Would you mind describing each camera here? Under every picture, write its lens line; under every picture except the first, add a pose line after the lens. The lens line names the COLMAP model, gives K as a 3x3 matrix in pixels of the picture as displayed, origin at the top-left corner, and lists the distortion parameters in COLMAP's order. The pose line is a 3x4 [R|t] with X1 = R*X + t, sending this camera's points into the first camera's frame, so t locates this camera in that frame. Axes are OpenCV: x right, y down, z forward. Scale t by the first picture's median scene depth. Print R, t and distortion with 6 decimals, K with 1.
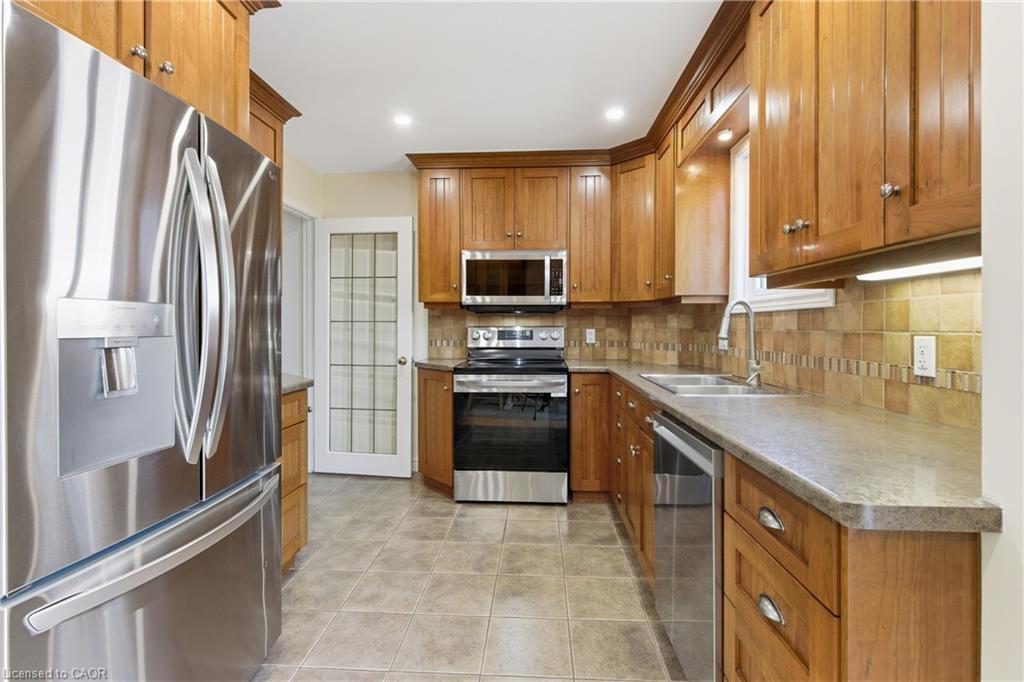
lens RADIAL K [[475.6, 0, 512.5], [0, 475.6, 331.8], [0, 0, 1]] dist [0.002682, -0.002768]
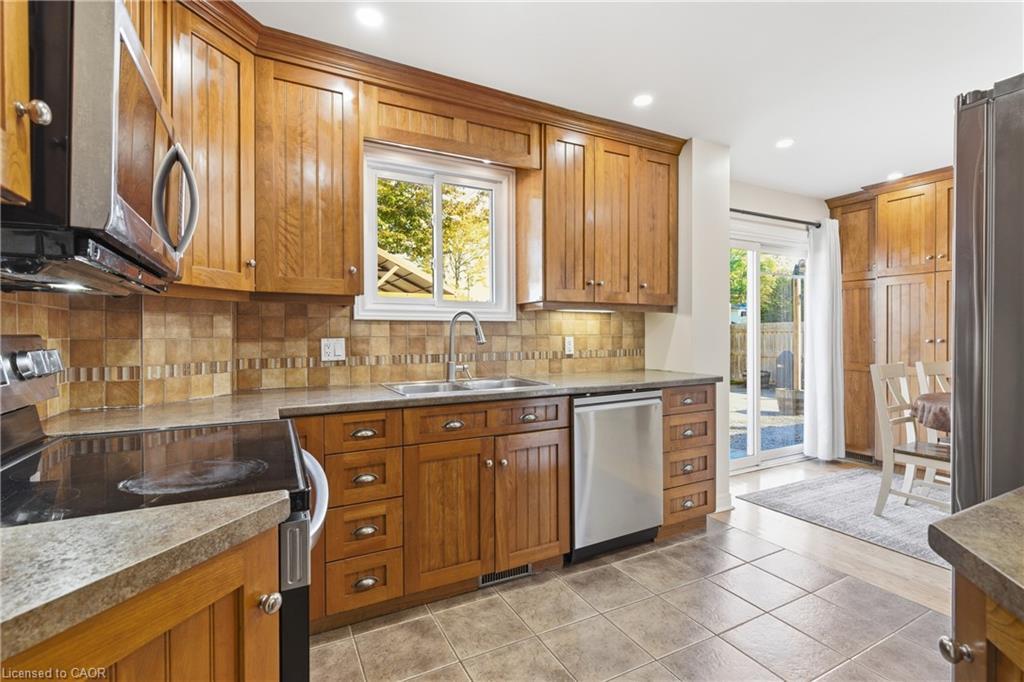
lens RADIAL K [[475.6, 0, 507.8], [0, 475.6, 337.3], [0, 0, 1]] dist [0.002682, -0.002768]
pose [[-0.524260, -0.006622, 0.851532, -0.827157], [0.012331, 0.999806, 0.015367, -0.025467], [-0.851469, 0.018556, -0.524077, 2.137584]]
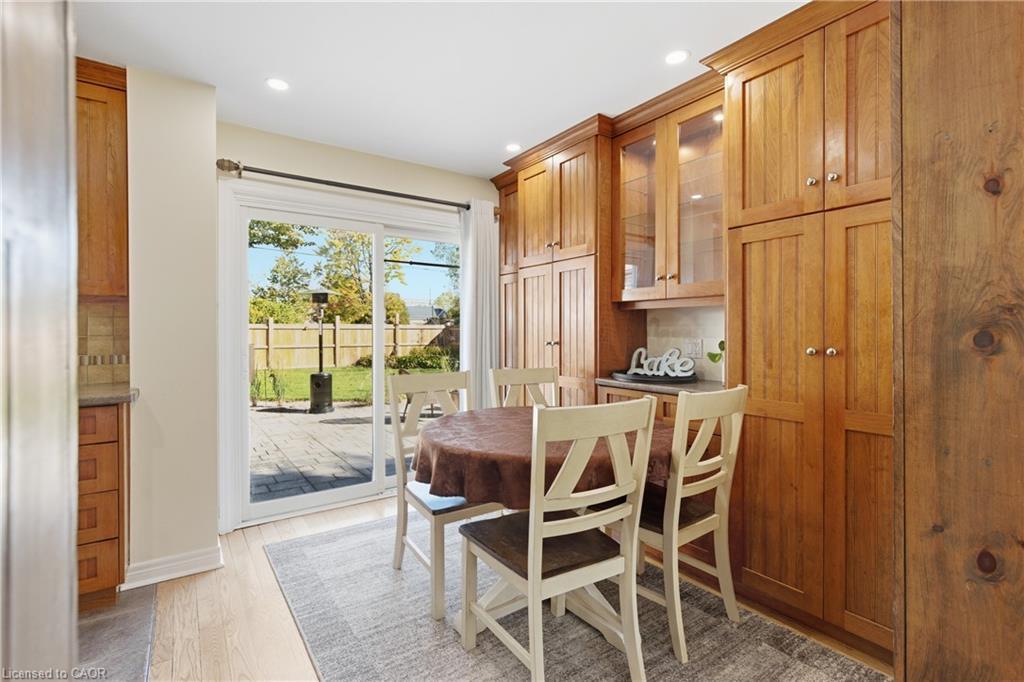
lens RADIAL K [[475.6, 0, 519.8], [0, 475.6, 331.5], [0, 0, 1]] dist [0.002682, -0.002768]
pose [[-0.624803, 0.000200, 0.780782, -1.405377], [0.009250, 0.999932, 0.007146, -0.009212], [-0.780728, 0.011687, -0.624762, 0.434040]]
